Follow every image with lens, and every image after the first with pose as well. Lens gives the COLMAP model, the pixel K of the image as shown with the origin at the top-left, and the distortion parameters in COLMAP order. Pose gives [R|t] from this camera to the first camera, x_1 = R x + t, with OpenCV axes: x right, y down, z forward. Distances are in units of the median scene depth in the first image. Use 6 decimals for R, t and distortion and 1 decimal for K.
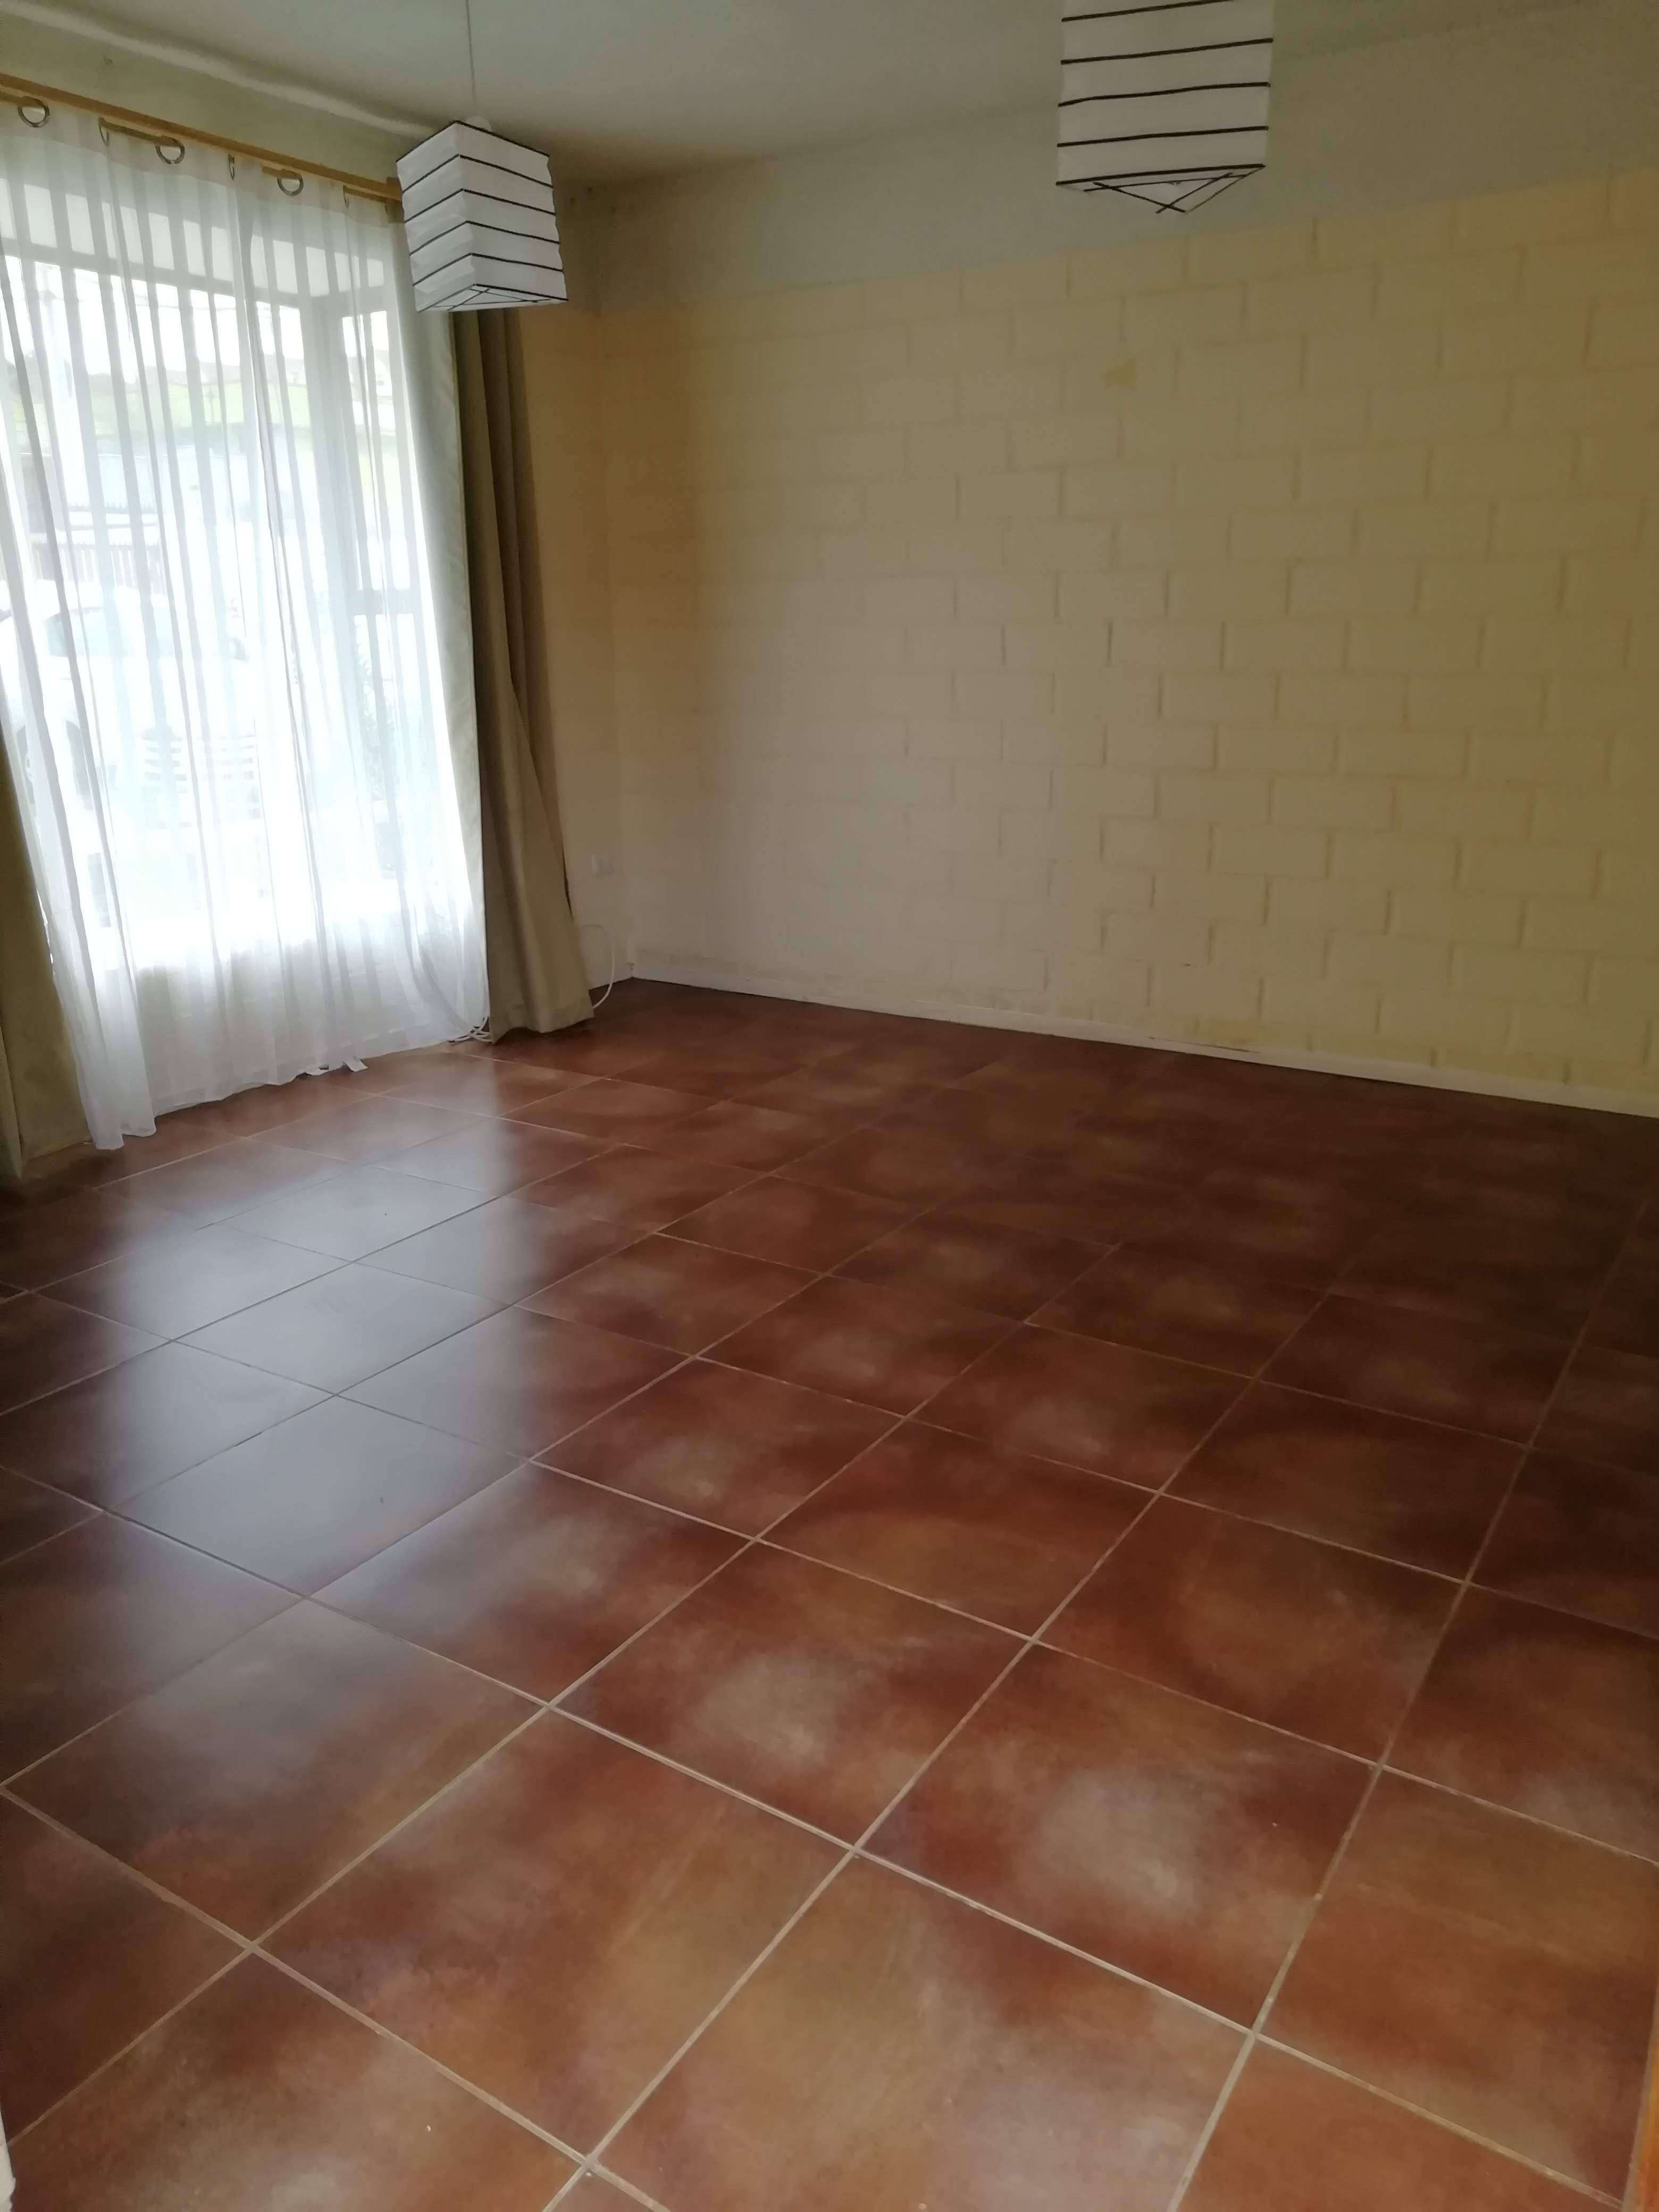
lens RADIAL K [[1644.1, 0, 817.1], [0, 1644.1, 1093.2], [0, 0, 1]] dist [0.025802, 0.001160]
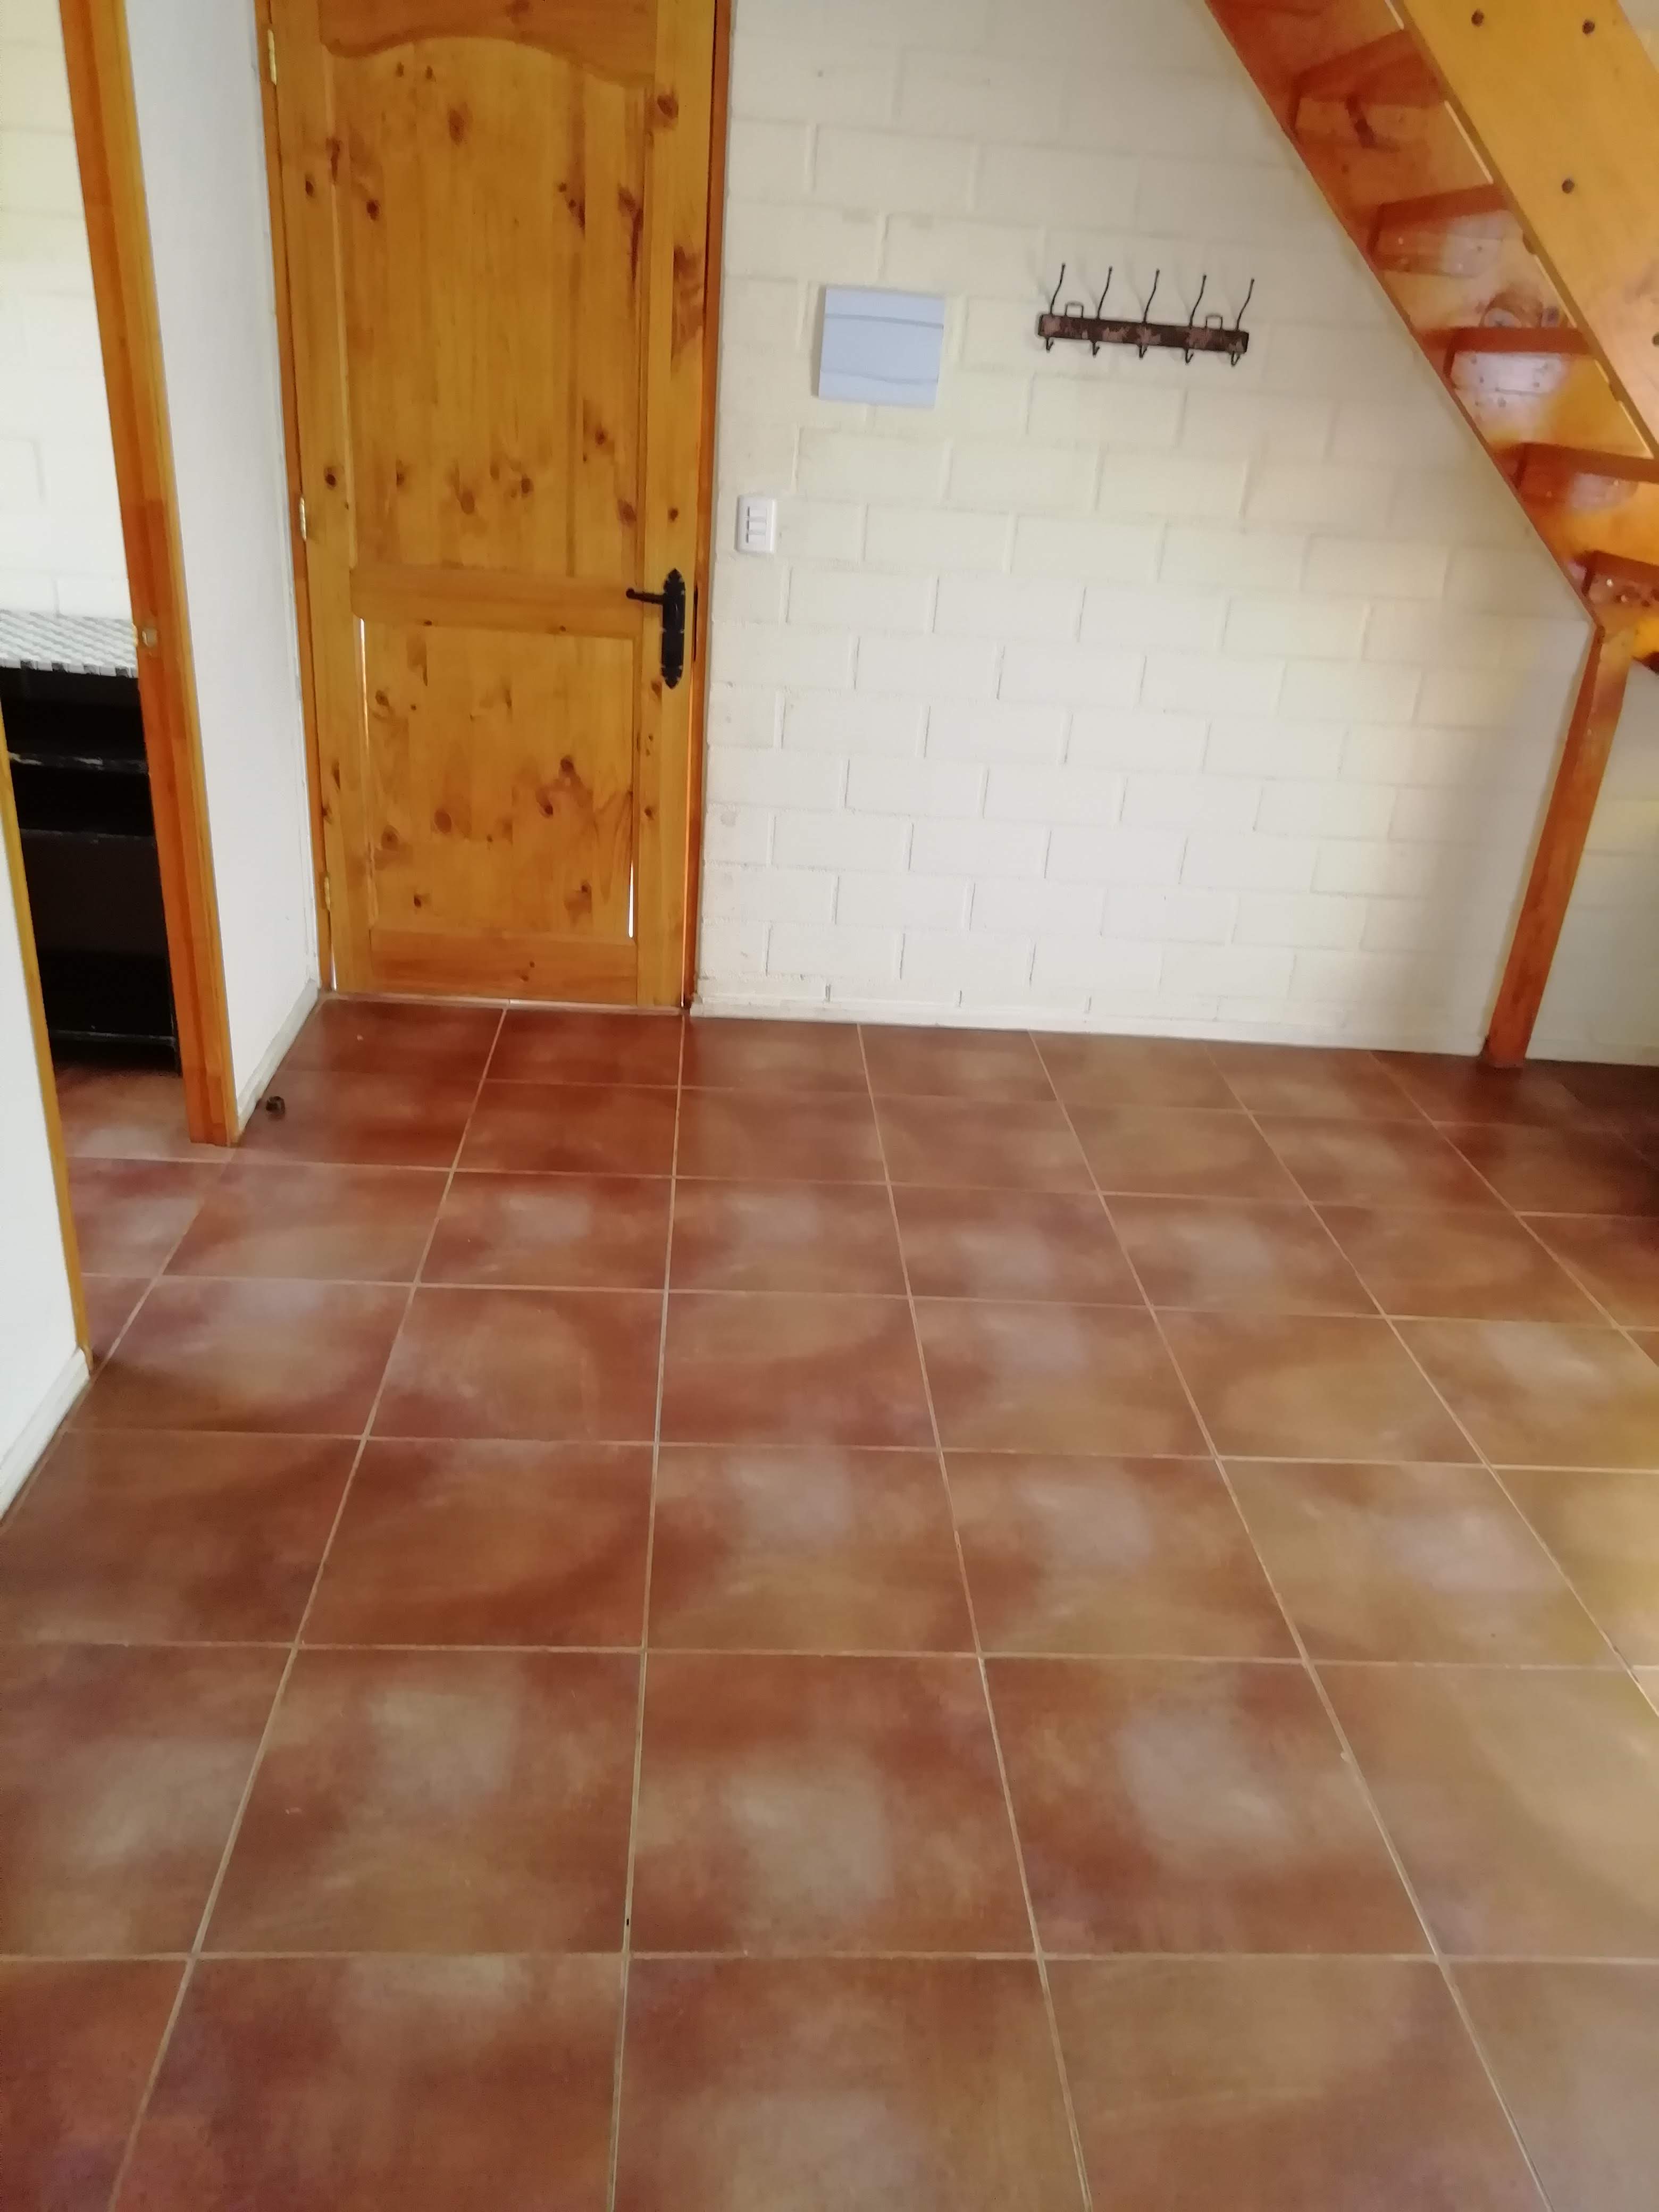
lens RADIAL K [[1644.1, 0, 817.1], [0, 1644.1, 1093.2], [0, 0, 1]] dist [0.025802, 0.001160]
pose [[-0.811017, 0.205420, -0.547772, 0.455333], [-0.219854, 0.760673, 0.610770, -0.402968], [0.542140, 0.615775, -0.571756, 1.069257]]
